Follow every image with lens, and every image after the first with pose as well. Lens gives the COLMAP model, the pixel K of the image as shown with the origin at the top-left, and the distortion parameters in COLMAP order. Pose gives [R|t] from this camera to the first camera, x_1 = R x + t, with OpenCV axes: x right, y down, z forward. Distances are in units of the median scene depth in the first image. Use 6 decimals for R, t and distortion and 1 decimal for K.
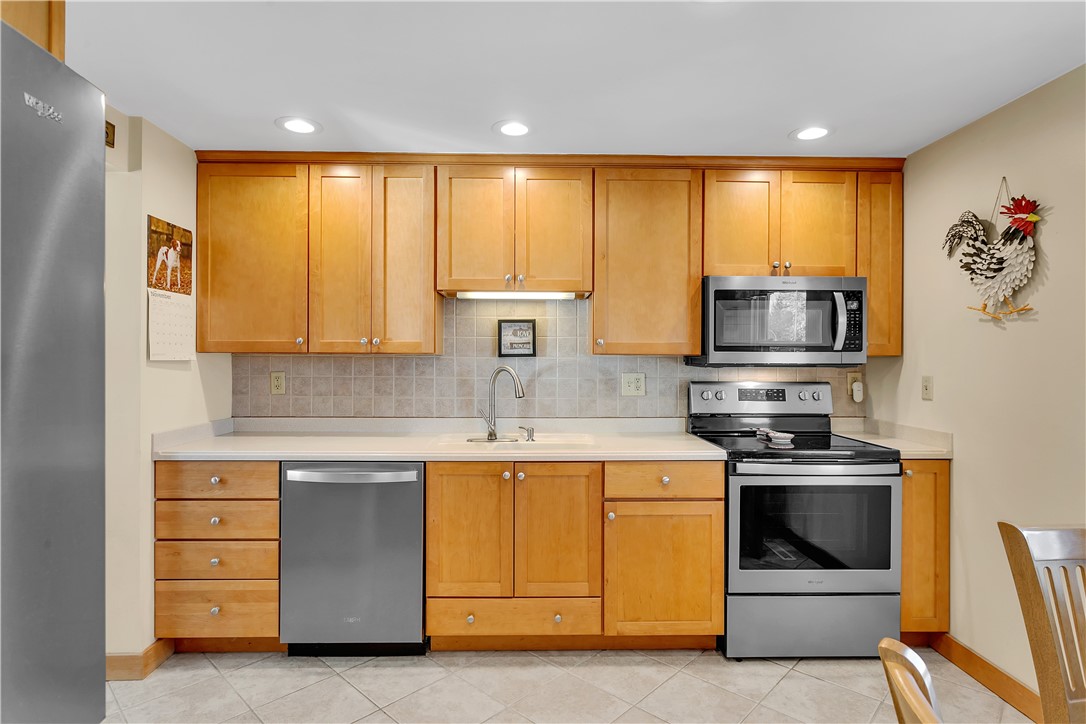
lens RADIAL K [[564.9, 0, 544.2], [0, 564.9, 357.6], [0, 0, 1]] dist [-0.004191, 0.002280]
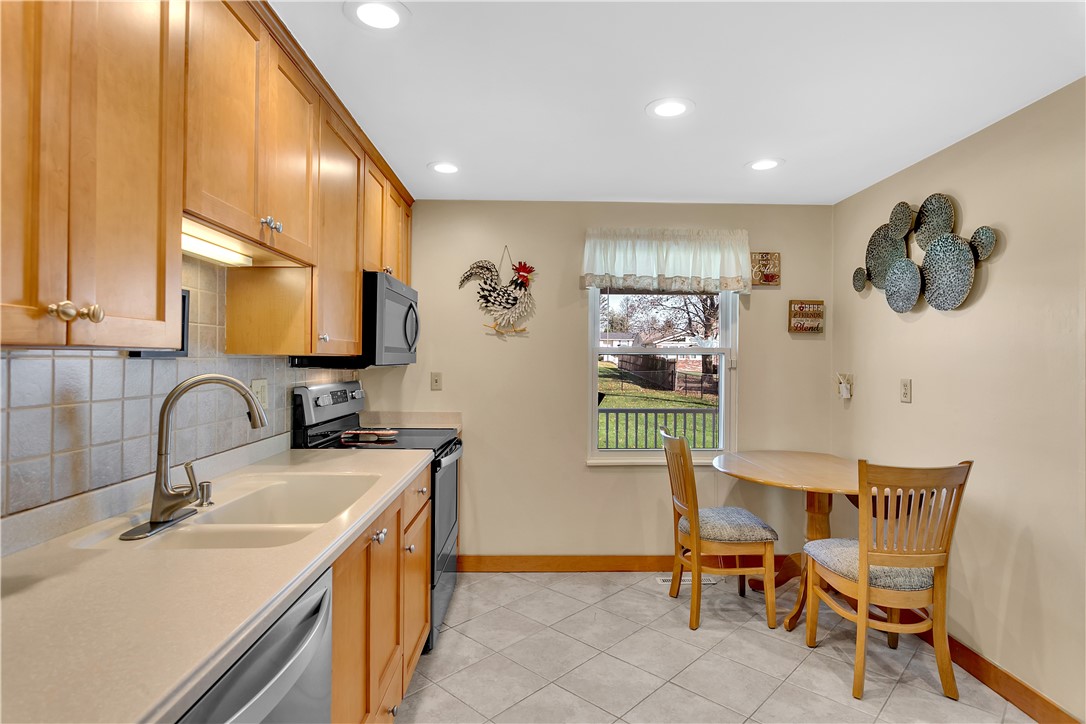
lens RADIAL K [[564.9, 0, 544.2], [0, 564.9, 357.6], [0, 0, 1]] dist [-0.004191, 0.002280]
pose [[0.010791, -0.000673, 0.999942, -0.692677], [-0.007078, 0.999975, 0.000749, -0.004571], [-0.999917, -0.007085, 0.010785, 0.772866]]
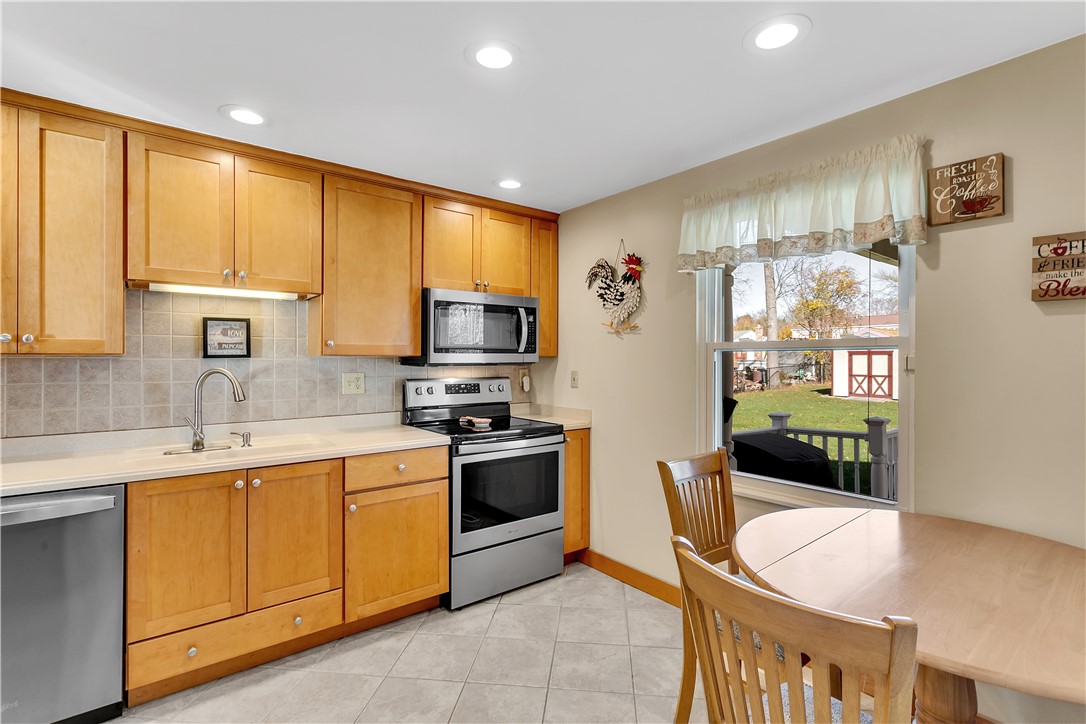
lens RADIAL K [[511.1, 0, 540.8], [0, 511.1, 357.5], [0, 0, 1]] dist [-0.003102, 0.005097]
pose [[0.802232, -0.002112, 0.597008, -0.164639], [0.002475, 0.999997, 0.000212, -0.001116], [-0.597007, 0.001307, 0.802235, 0.020746]]
